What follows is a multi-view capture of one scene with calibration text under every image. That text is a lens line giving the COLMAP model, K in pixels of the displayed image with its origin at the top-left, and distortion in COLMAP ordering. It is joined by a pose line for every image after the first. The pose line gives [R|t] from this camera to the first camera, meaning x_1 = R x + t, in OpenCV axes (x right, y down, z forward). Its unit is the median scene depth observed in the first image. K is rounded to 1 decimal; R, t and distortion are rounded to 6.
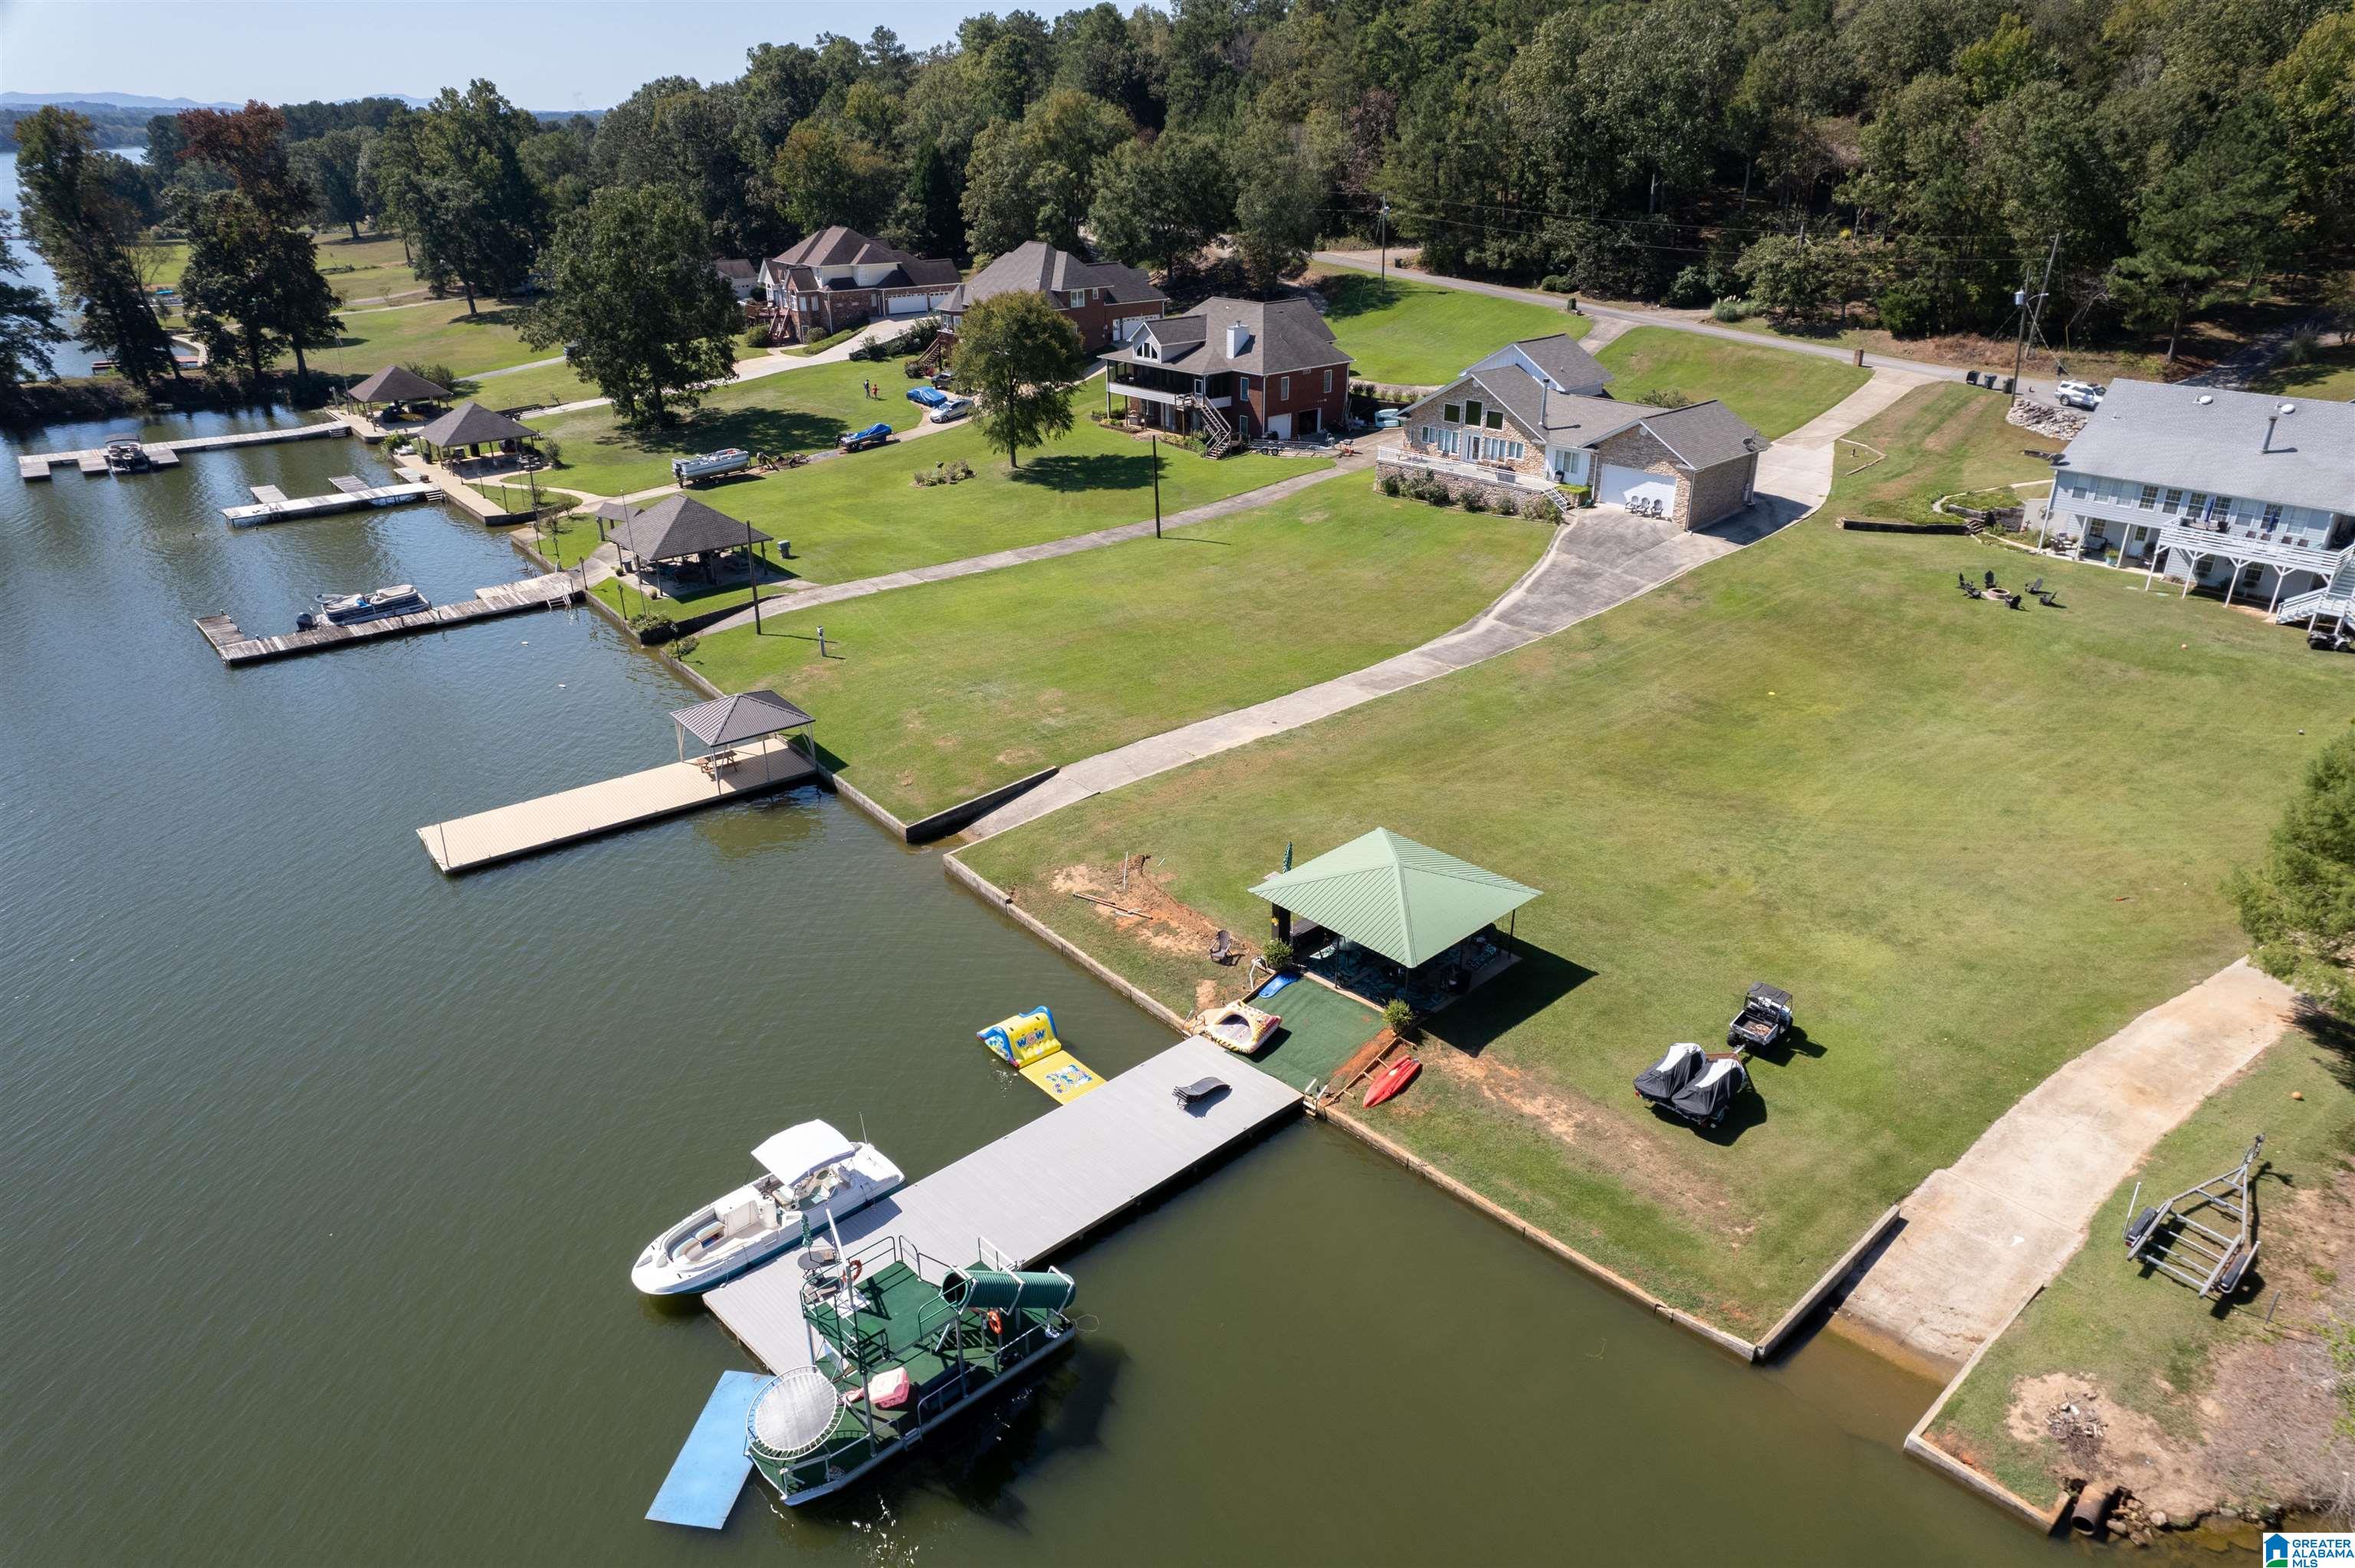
lens RADIAL K [[1507.3, 0, 1198.6], [0, 1507.3, 808.3], [0, 0, 1]] dist [-0.080544, 0.074427]
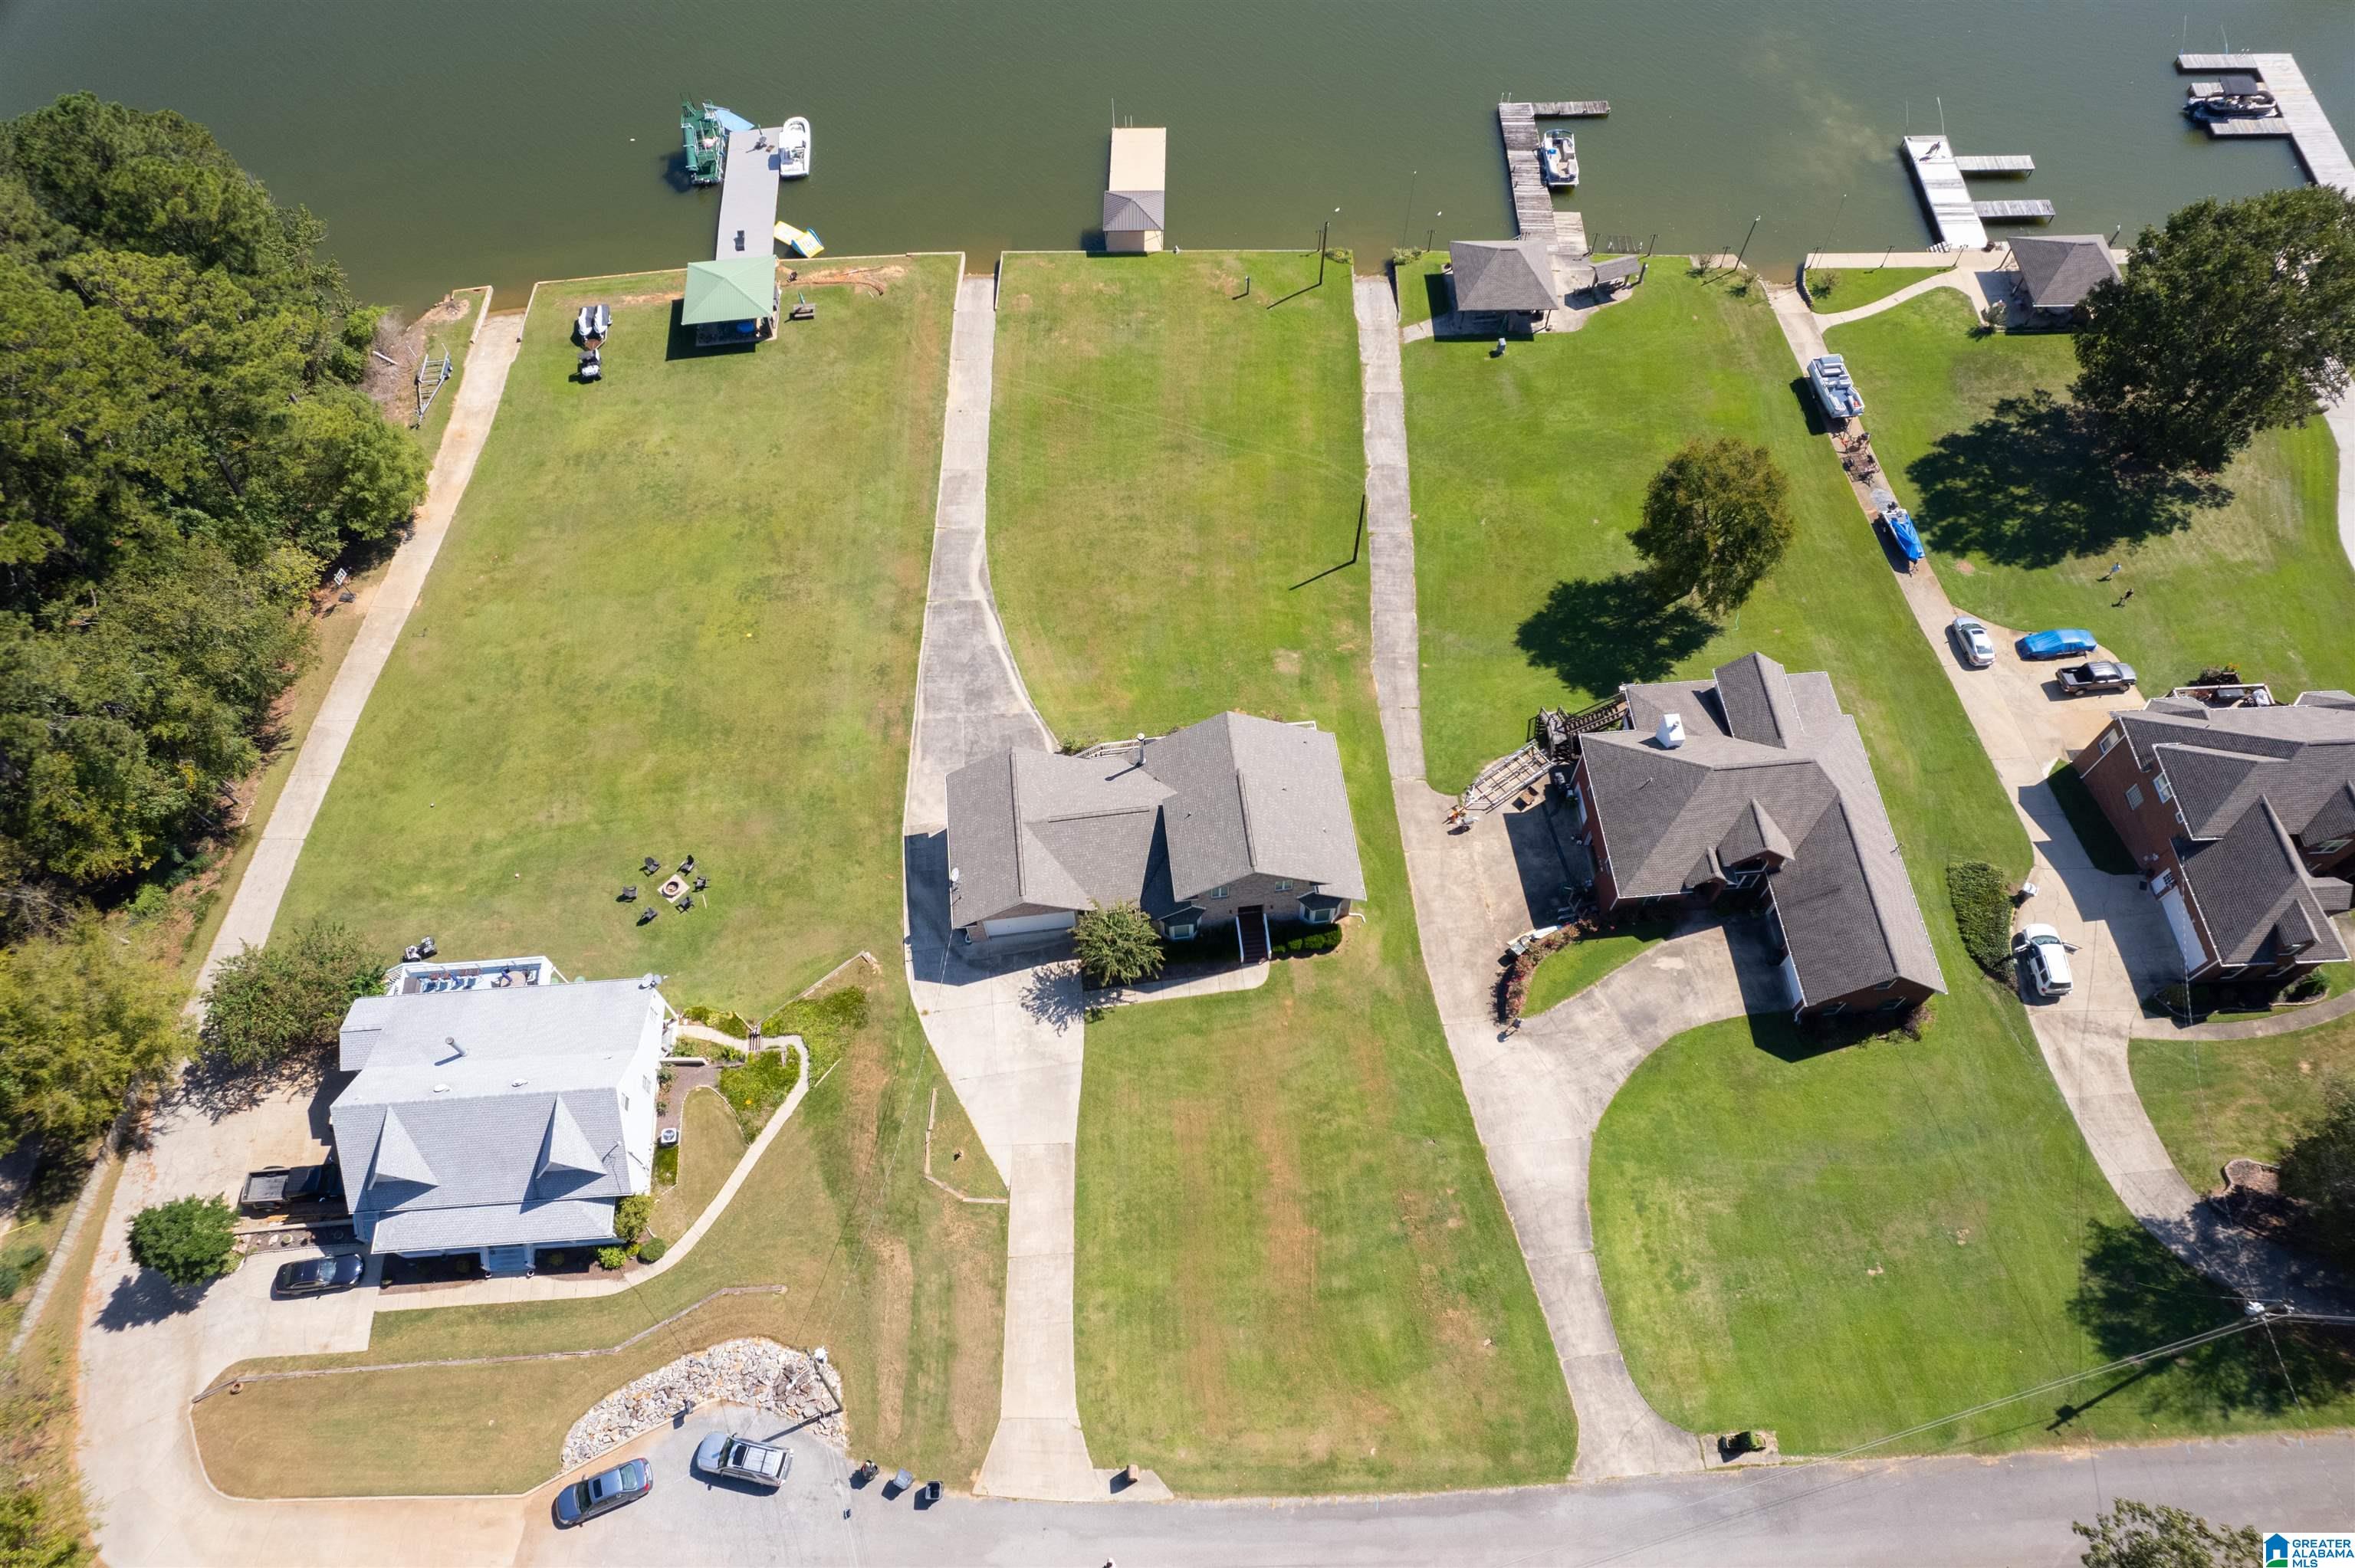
lens RADIAL K [[1501.5, 0, 1197.7], [0, 1501.5, 811.2], [0, 0, 1]] dist [-0.061841, 0.032035]
pose [[-0.617450, 0.689213, -0.379131, 0.474353], [-0.328545, 0.211968, 0.920396, -0.907288], [0.714713, 0.692860, 0.095558, 0.791474]]
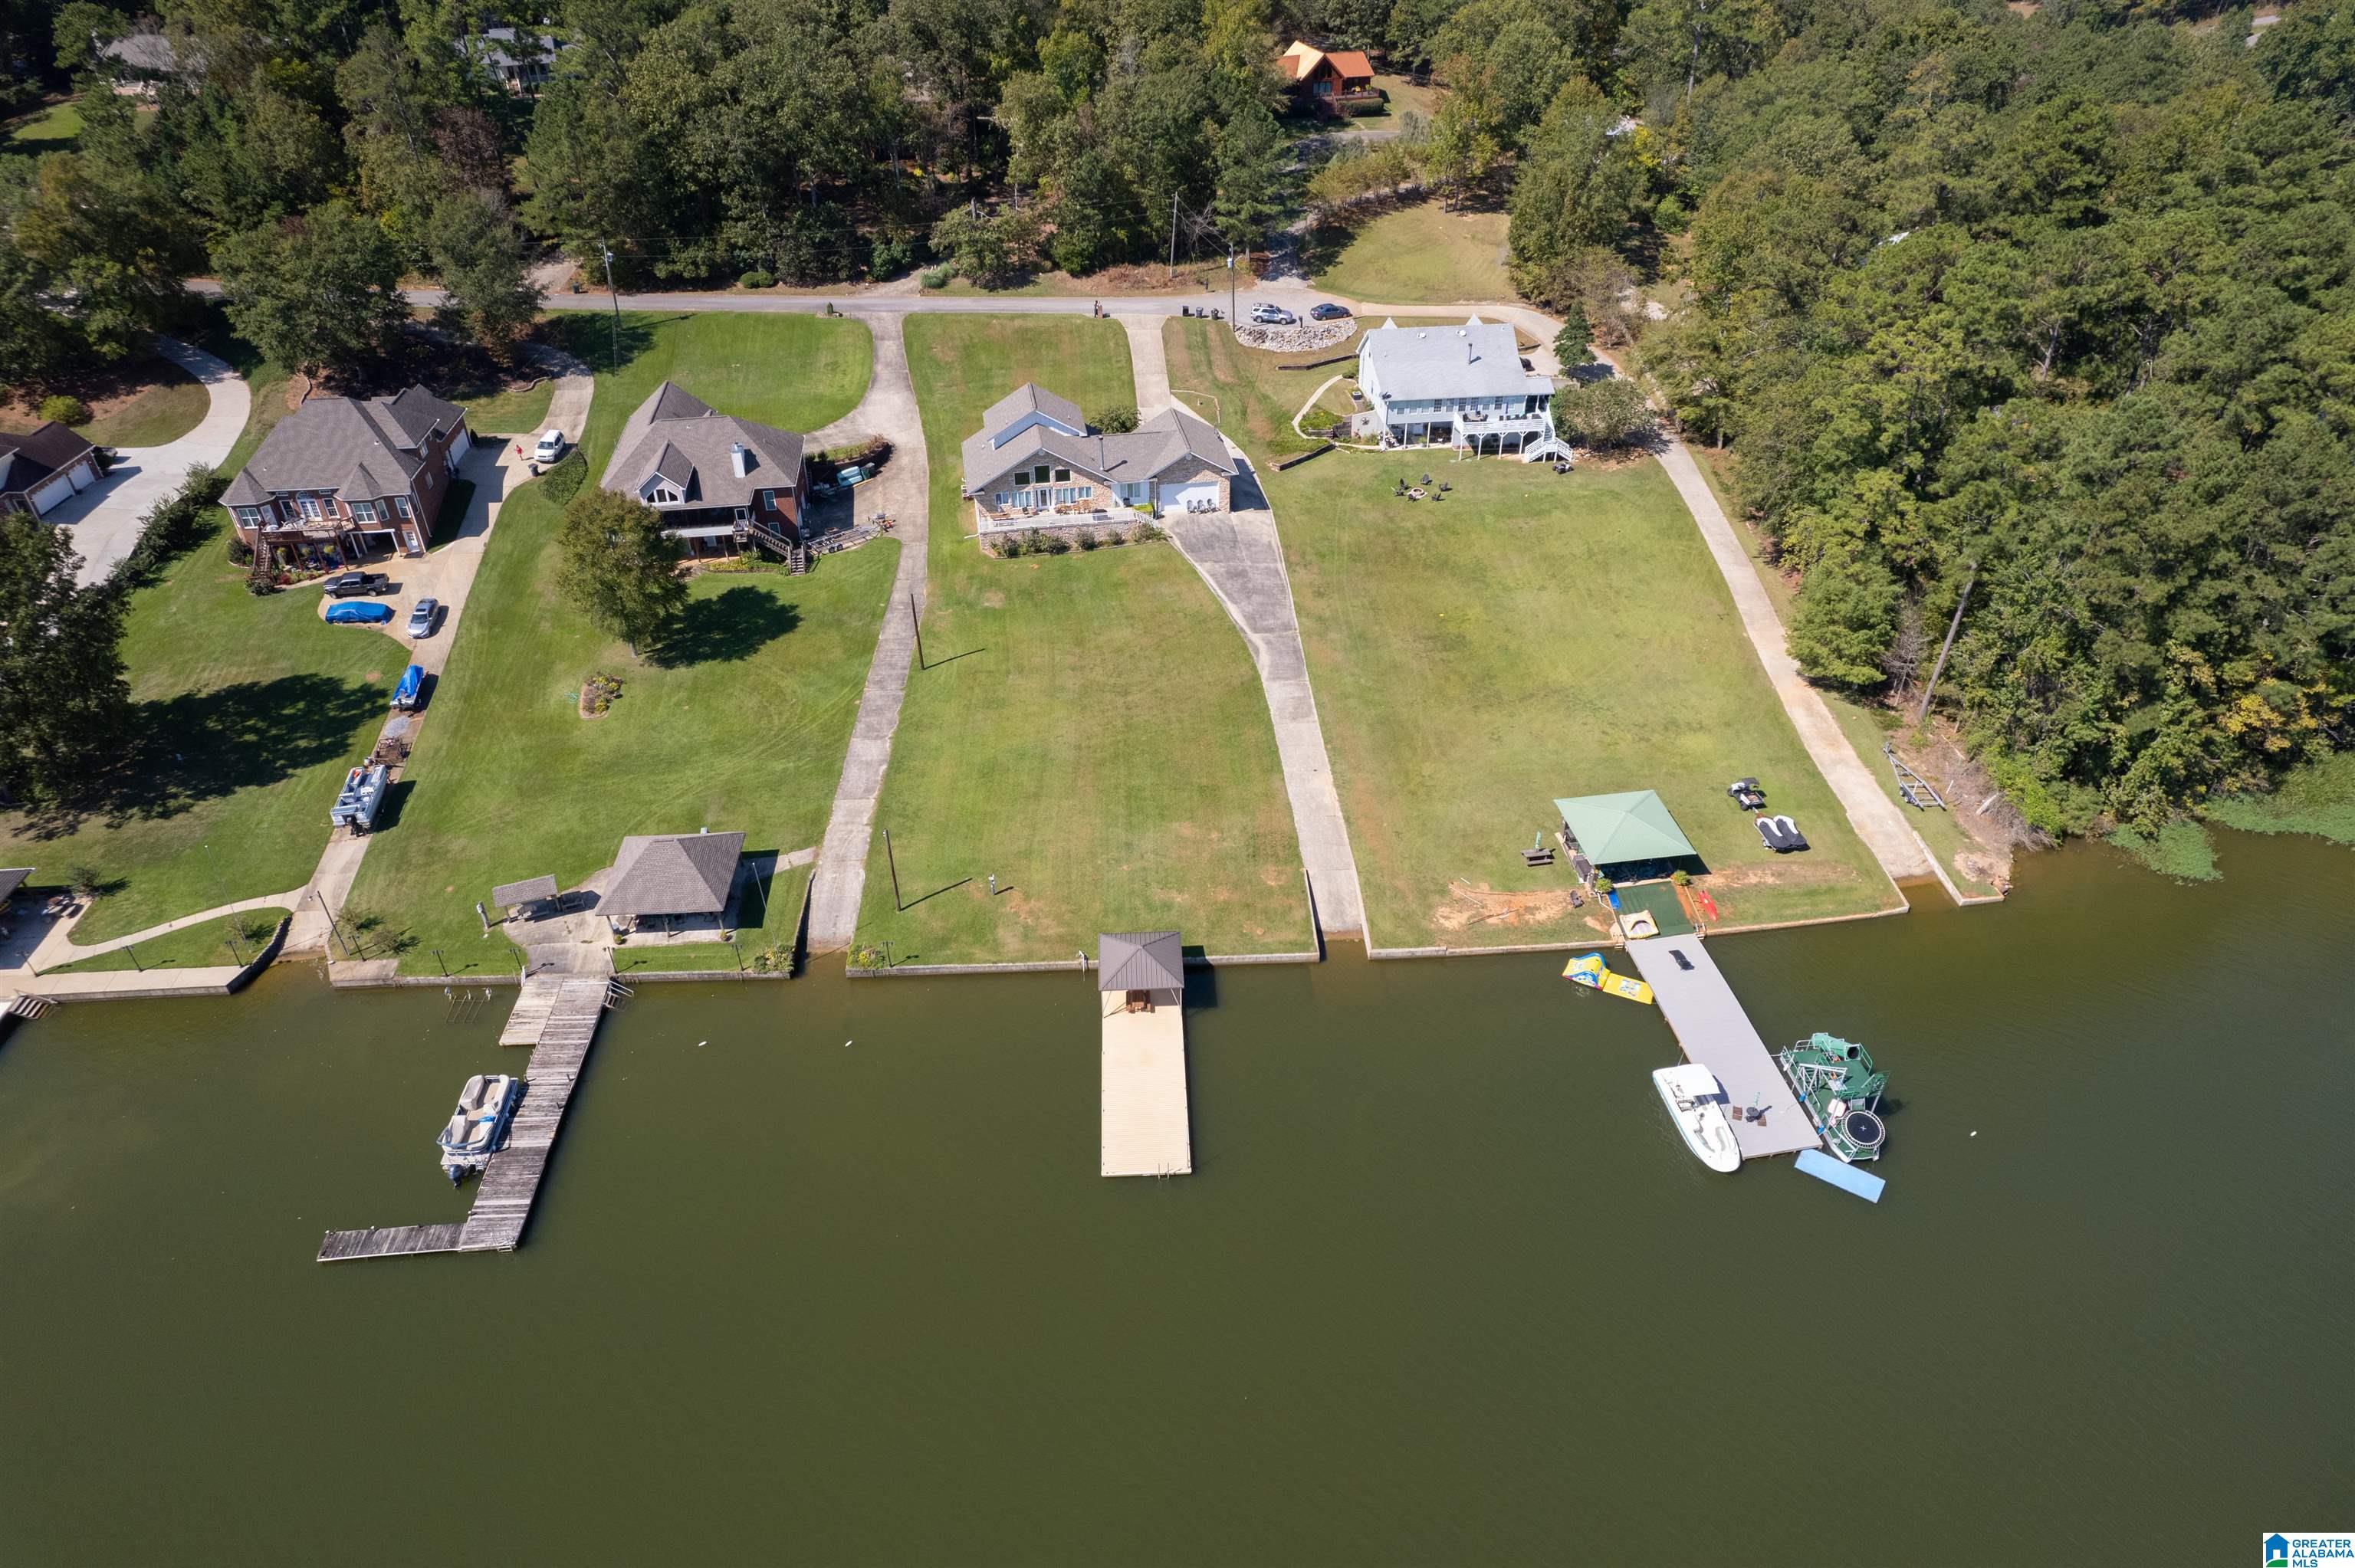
lens RADIAL K [[1507.3, 0, 1198.6], [0, 1507.3, 808.3], [0, 0, 1]] dist [-0.080544, 0.074427]
pose [[0.575851, -0.487359, 0.656412, -0.610125], [0.349829, 0.872567, 0.340950, -0.344932], [-0.738929, 0.033296, 0.672961, 0.045272]]
